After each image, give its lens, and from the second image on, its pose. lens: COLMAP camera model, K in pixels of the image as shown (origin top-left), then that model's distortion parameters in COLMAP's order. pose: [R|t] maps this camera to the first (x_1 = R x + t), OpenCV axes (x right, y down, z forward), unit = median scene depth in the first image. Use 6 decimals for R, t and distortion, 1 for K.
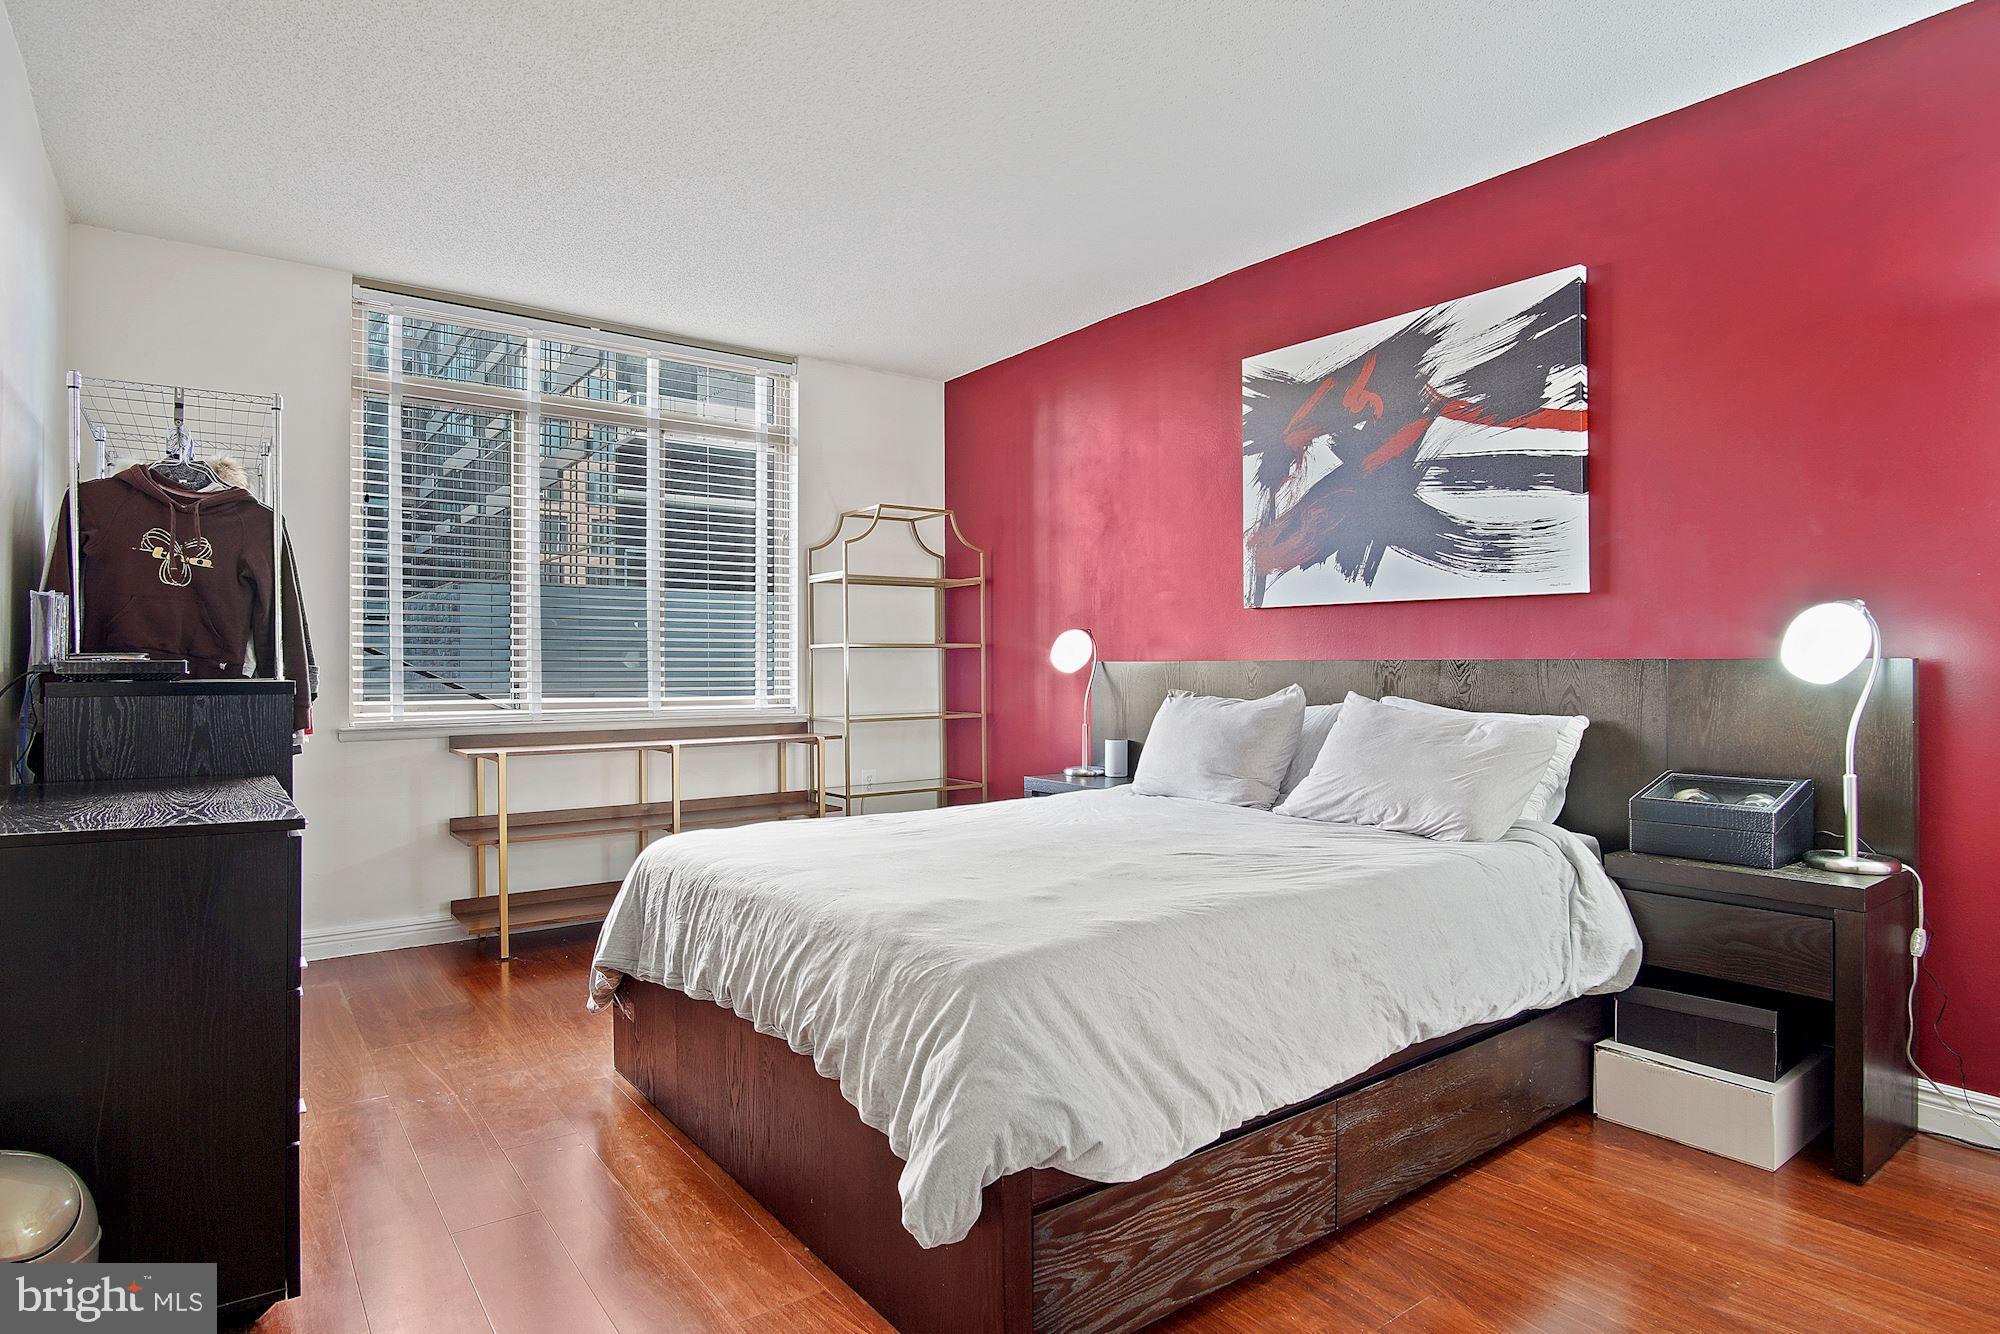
lens RADIAL K [[1089.9, 0, 1016.3], [0, 1089.9, 660.1], [0, 0, 1]] dist [-0.025861, 0.004951]
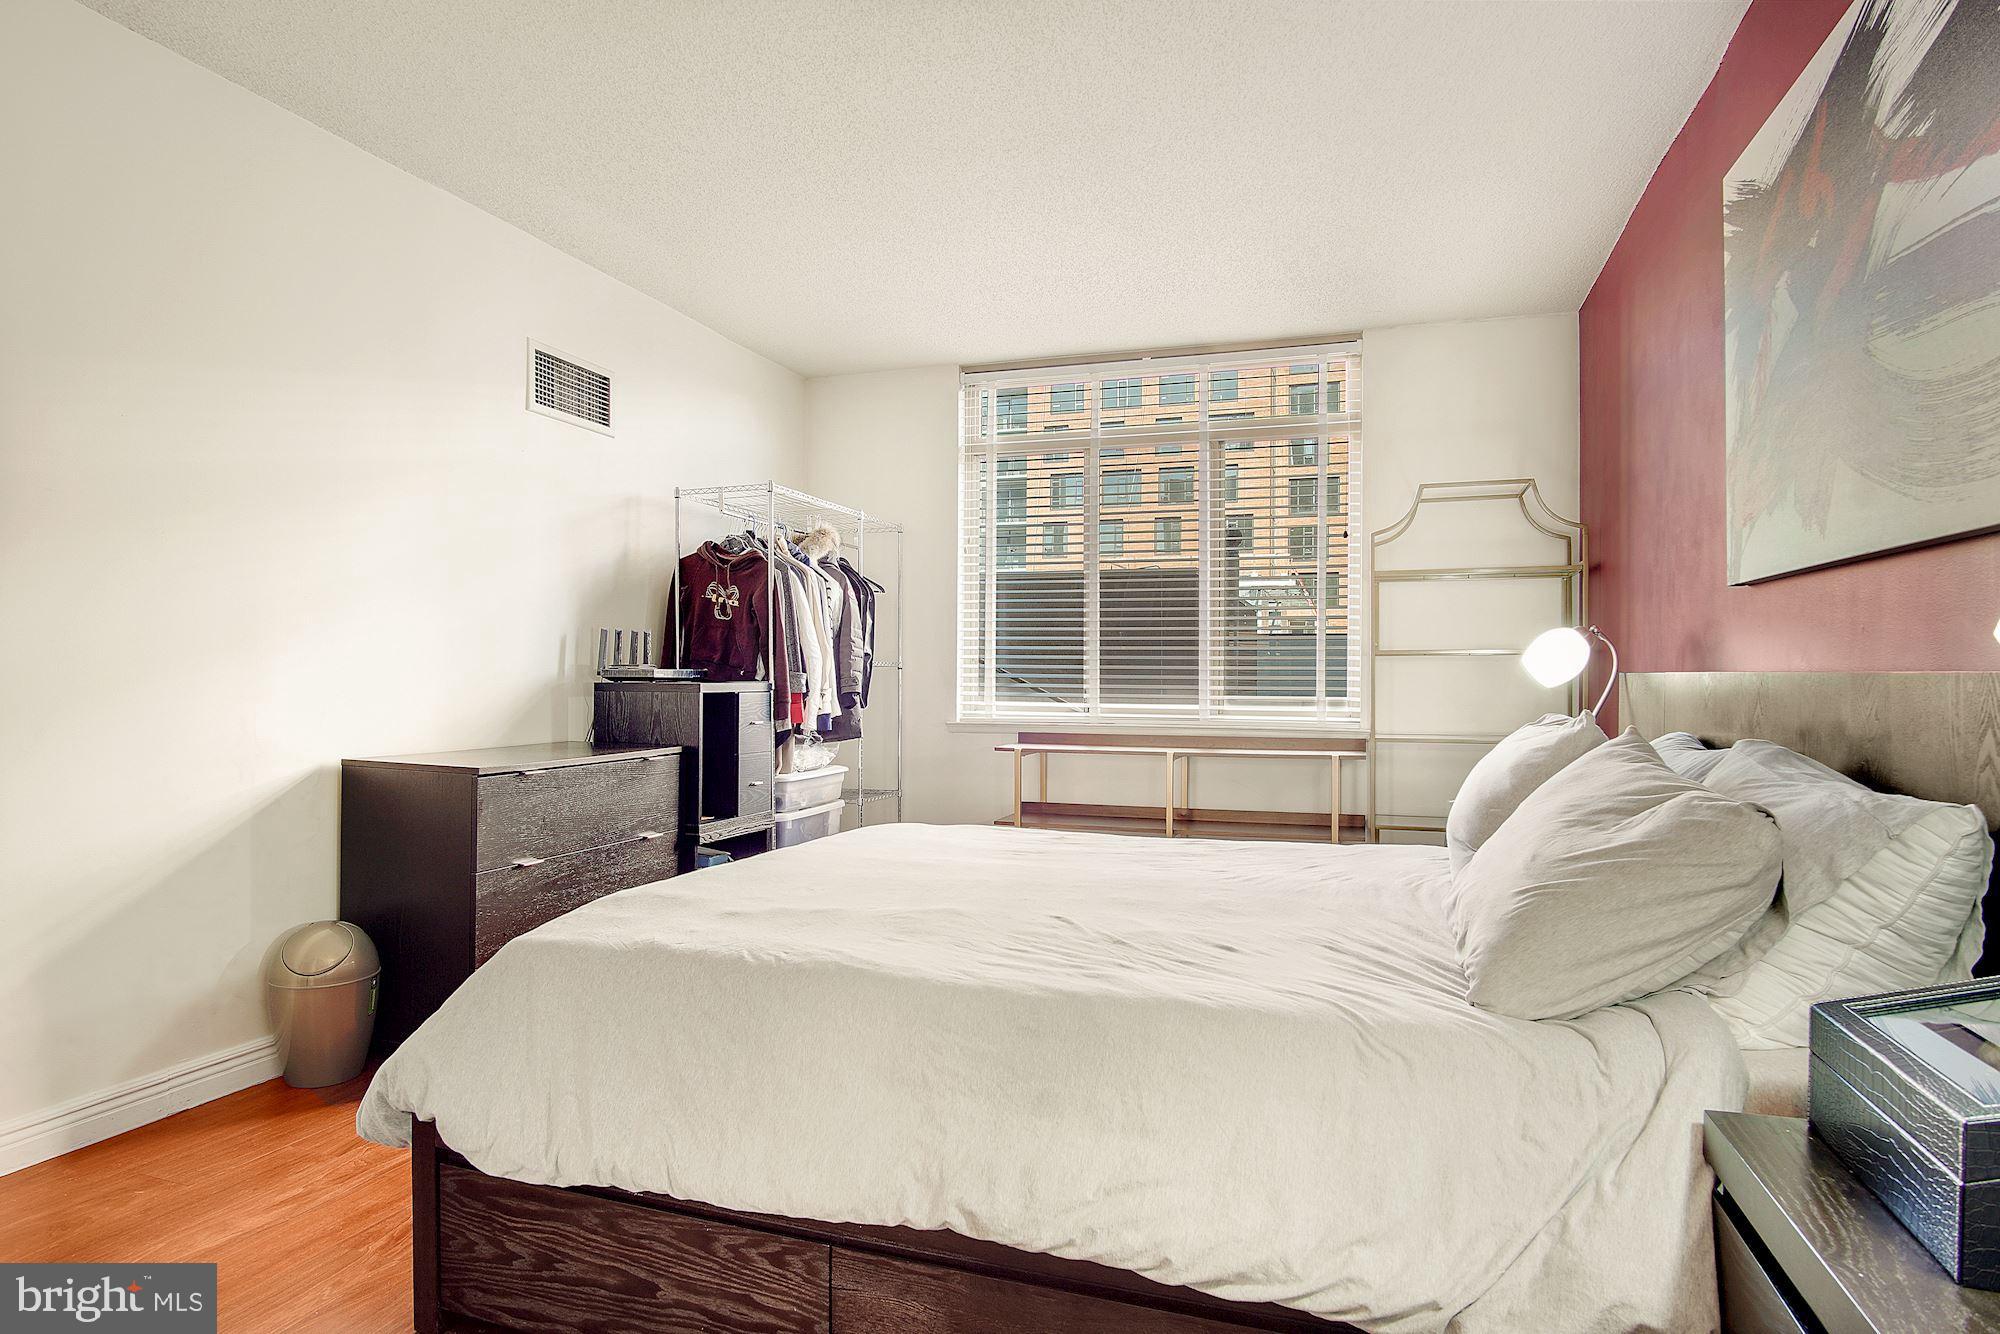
lens RADIAL K [[1089.9, 0, 1010.8], [0, 1089.9, 675.3], [0, 0, 1]] dist [-0.025861, 0.004951]
pose [[0.556703, 0.007282, -0.830679, 0.709983], [-0.001700, 0.999969, 0.007626, -0.002727], [0.830710, -0.002833, 0.556699, 0.483673]]
